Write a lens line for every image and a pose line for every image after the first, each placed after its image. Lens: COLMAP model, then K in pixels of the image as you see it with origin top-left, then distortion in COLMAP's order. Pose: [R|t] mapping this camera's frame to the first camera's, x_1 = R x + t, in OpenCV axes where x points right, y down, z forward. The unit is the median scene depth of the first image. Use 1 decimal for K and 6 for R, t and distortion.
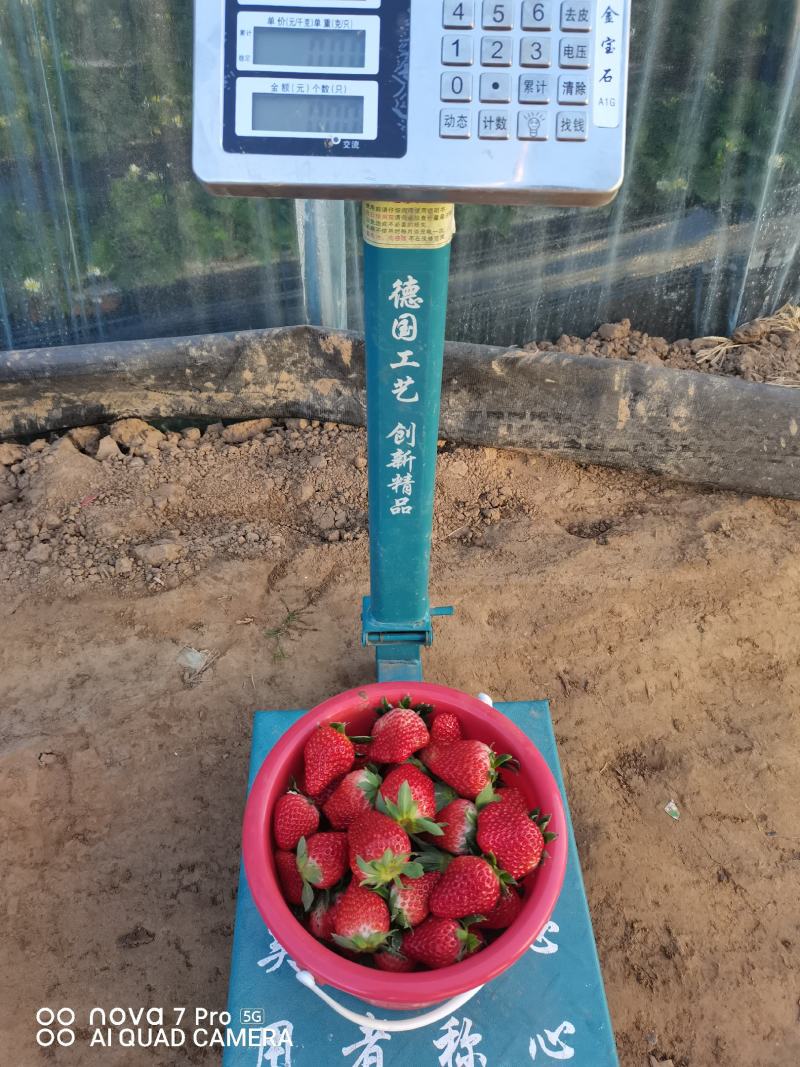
lens RADIAL K [[827.6, 0, 399.9], [0, 827.6, 532.3], [0, 0, 1]] dist [0.017129, -0.018657]
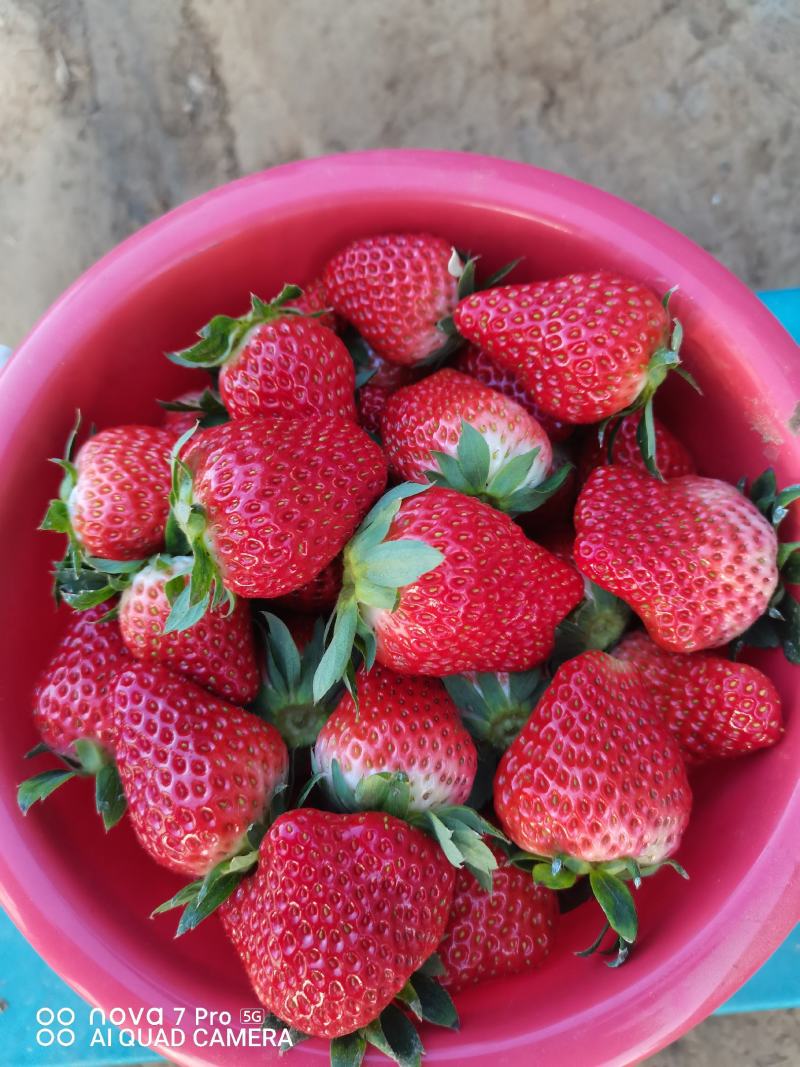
lens RADIAL K [[827.6, 0, 402.6], [0, 827.6, 528.7], [0, 0, 1]] dist [0.017129, -0.018657]
pose [[0.047768, 0.978237, -0.201916, 0.047603], [-0.690494, 0.178408, 0.700991, 0.095394], [0.721759, 0.105936, 0.683989, 0.702392]]
